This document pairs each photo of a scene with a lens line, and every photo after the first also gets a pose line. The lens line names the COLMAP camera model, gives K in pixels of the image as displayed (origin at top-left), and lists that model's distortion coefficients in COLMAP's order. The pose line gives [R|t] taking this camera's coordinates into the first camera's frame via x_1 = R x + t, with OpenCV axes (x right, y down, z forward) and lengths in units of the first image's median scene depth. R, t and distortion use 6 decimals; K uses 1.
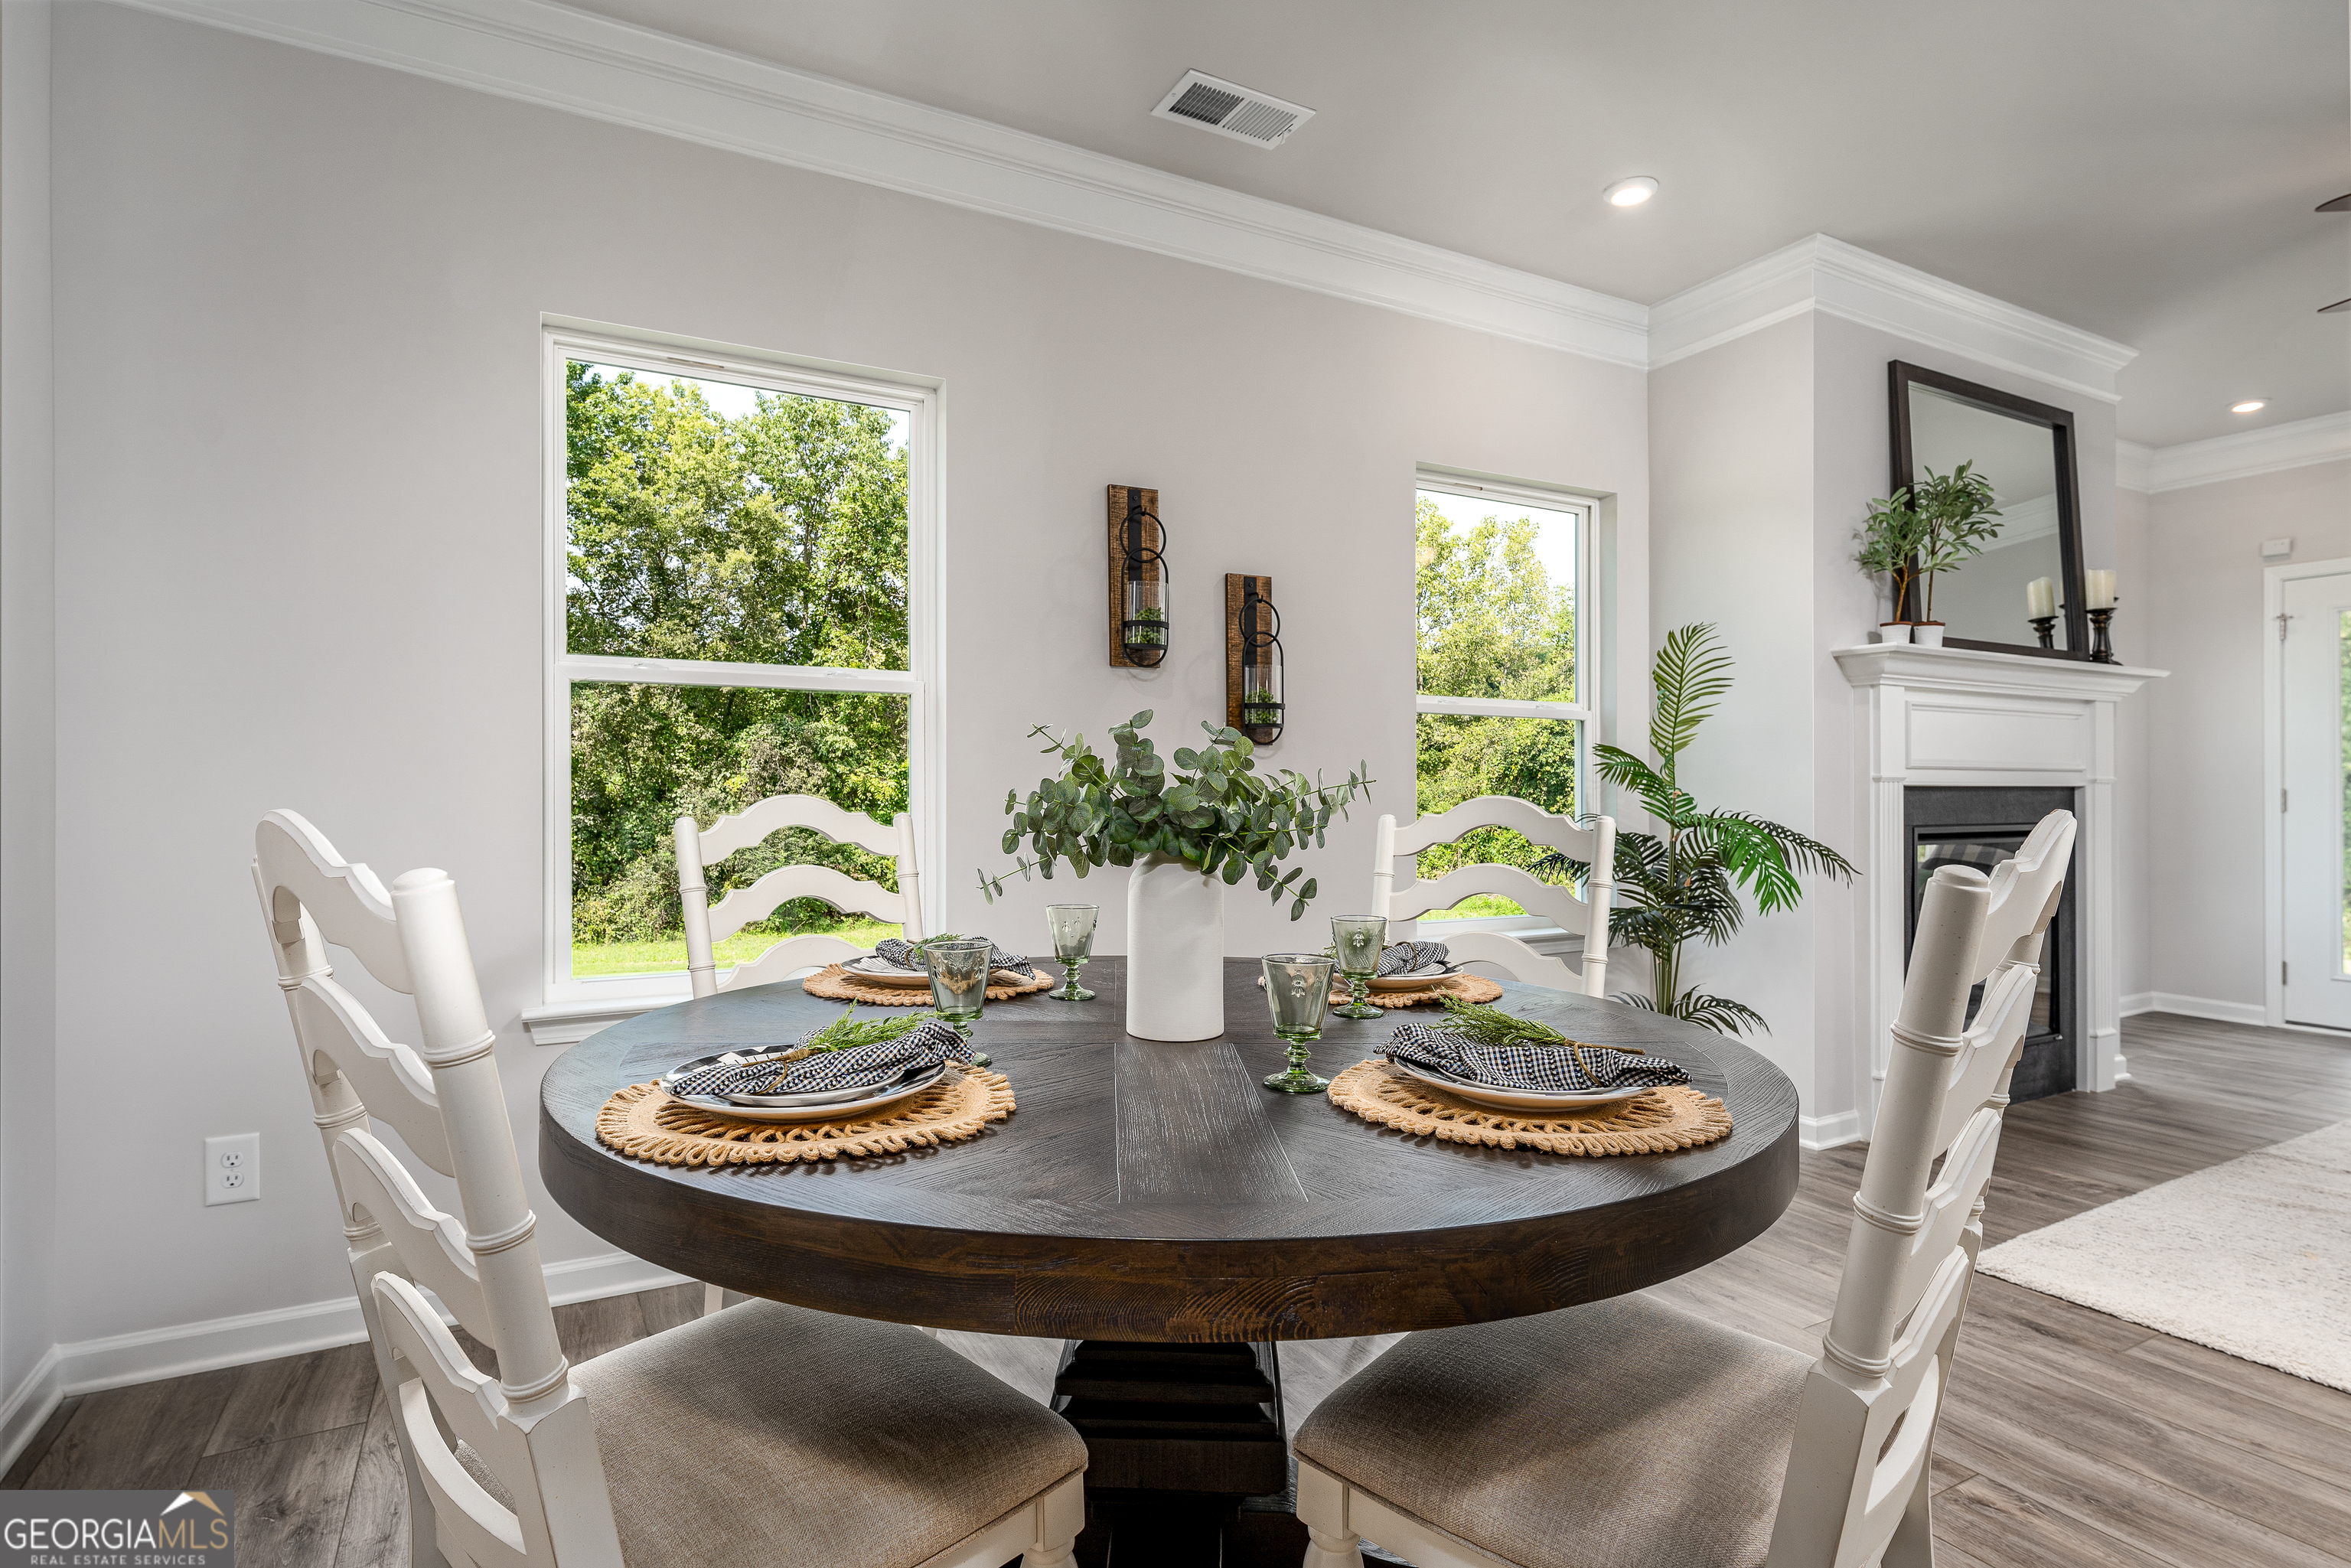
lens RADIAL K [[1188.8, 0, 1181.8], [0, 1188.8, 769.5], [0, 0, 1]] dist [-0.000108, 0.000688]
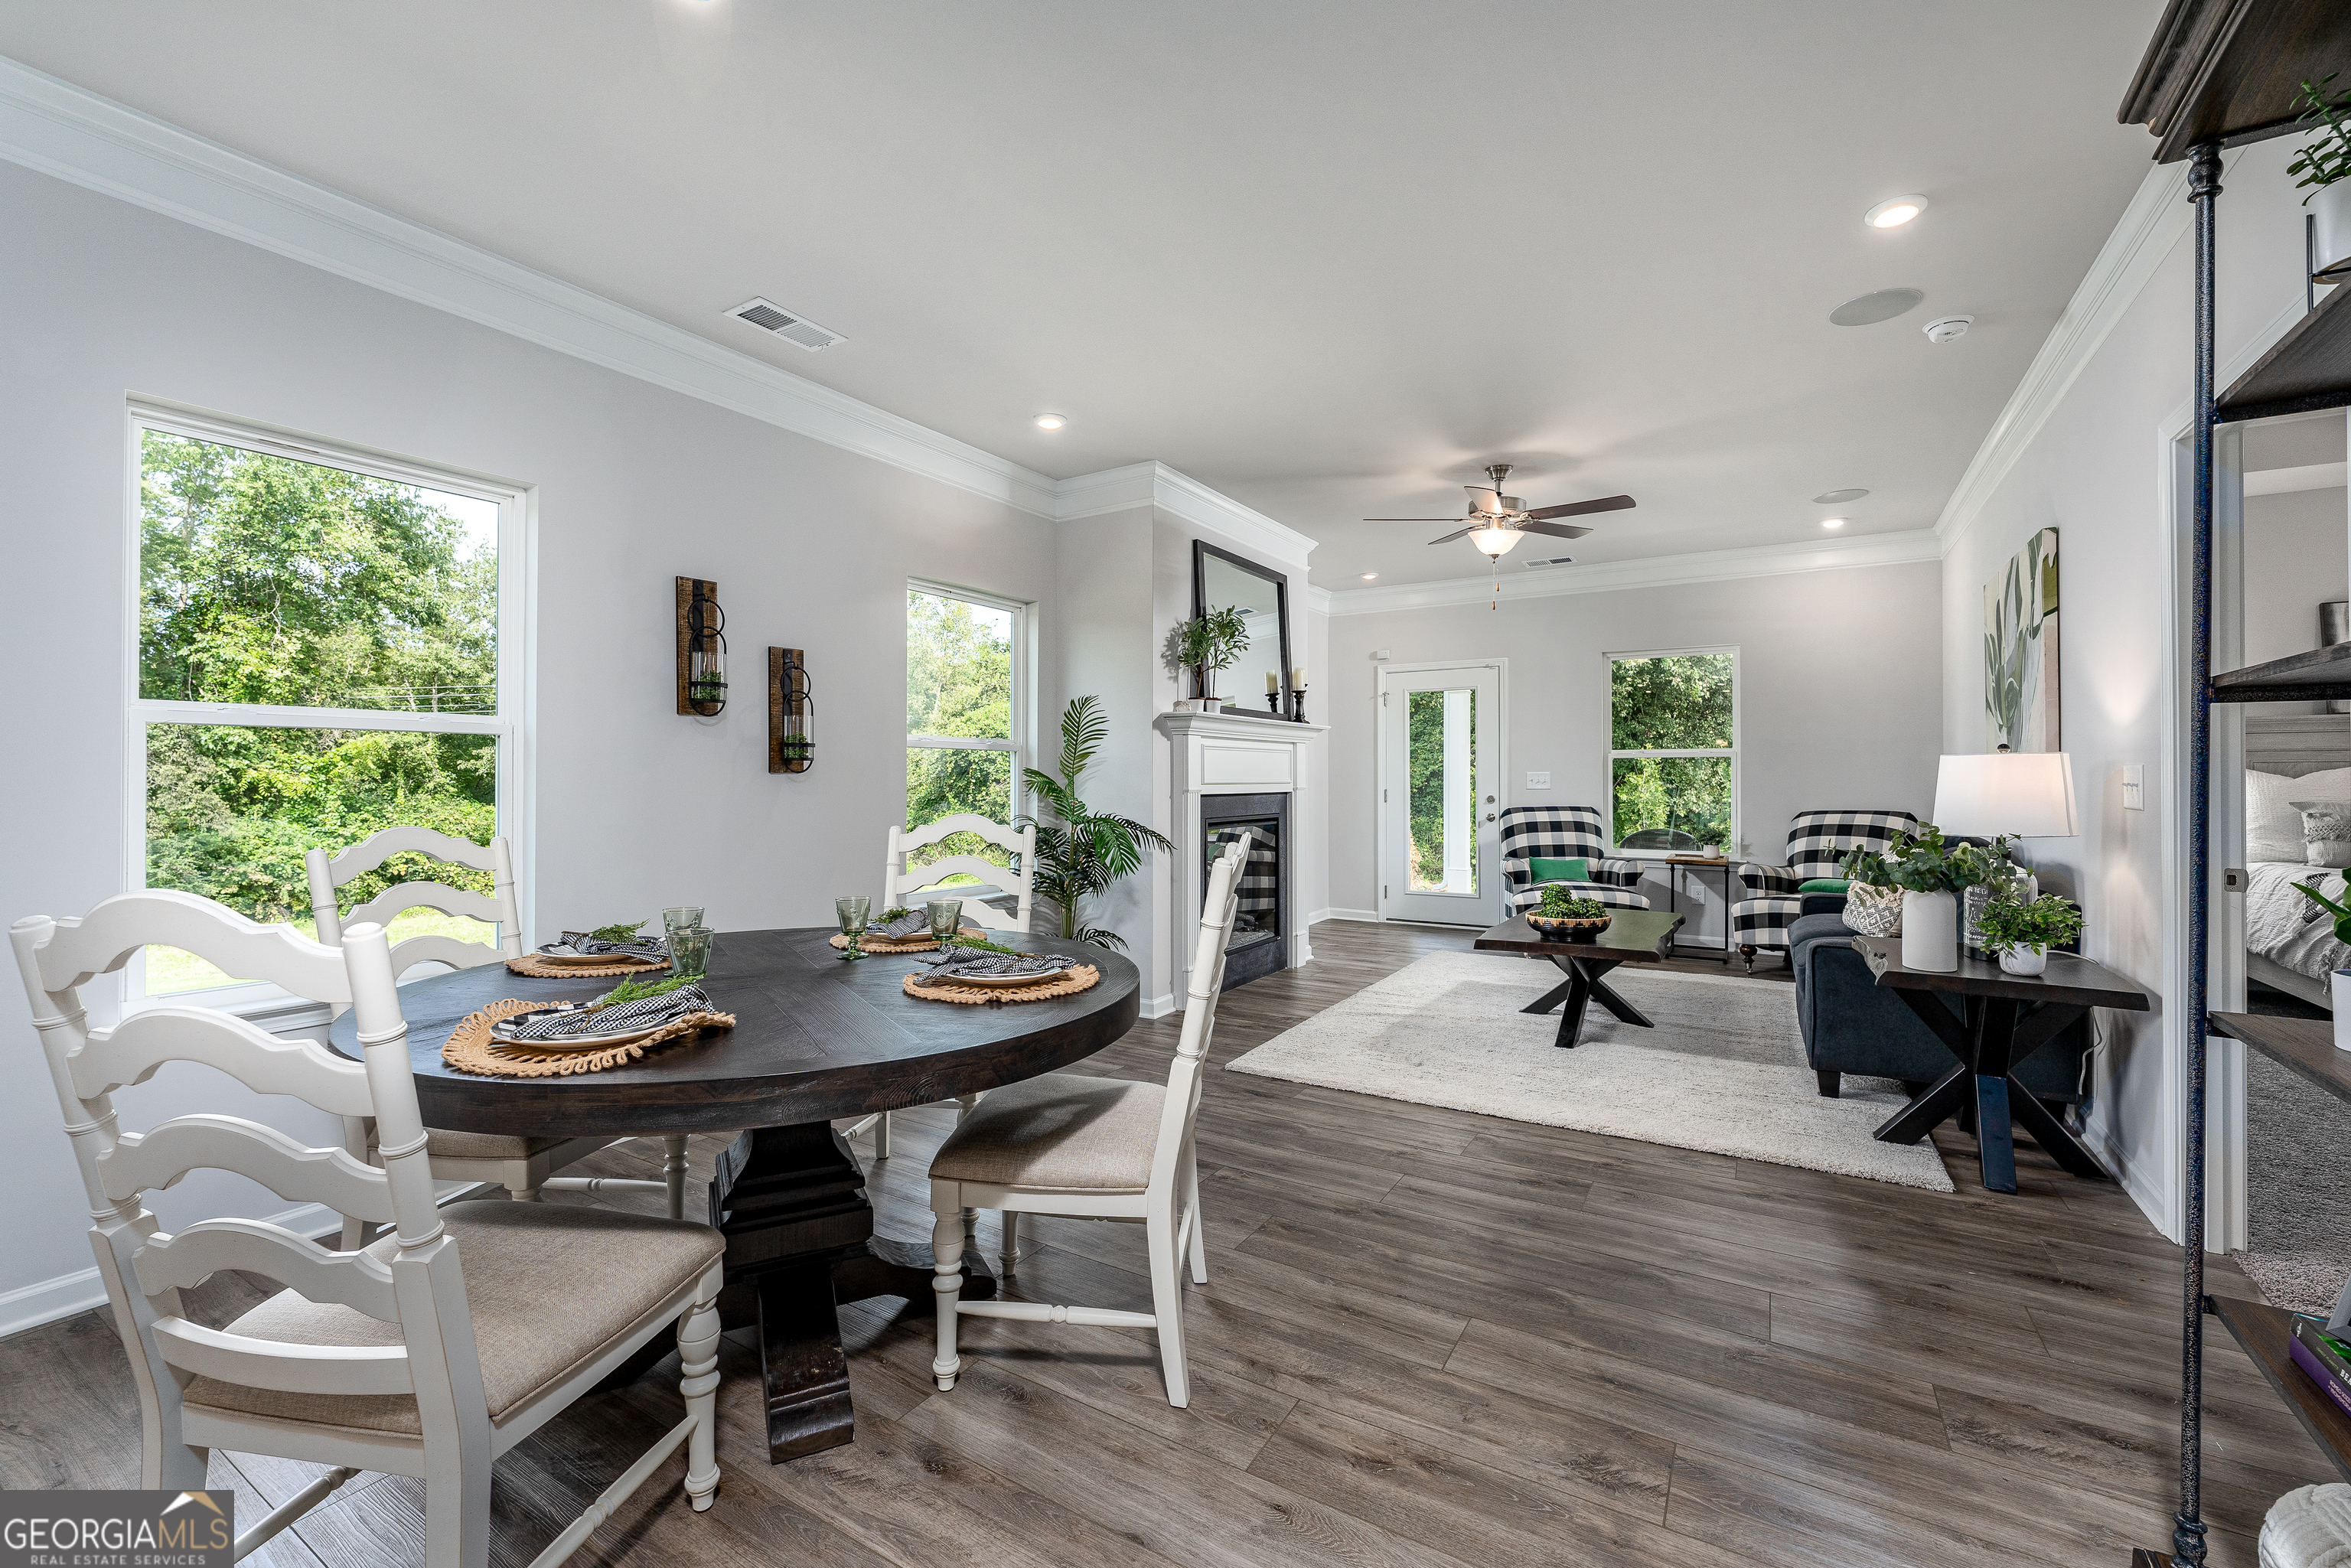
lens RADIAL K [[958.8, 0, 1176.9], [0, 958.8, 764.8], [0, 0, 1]] dist [-0.003199, -0.000180]
pose [[0.873091, 0.003756, 0.487542, -0.097996], [-0.004216, 0.999991, -0.000154, -0.034955], [-0.487538, -0.001921, 0.873099, -0.199002]]
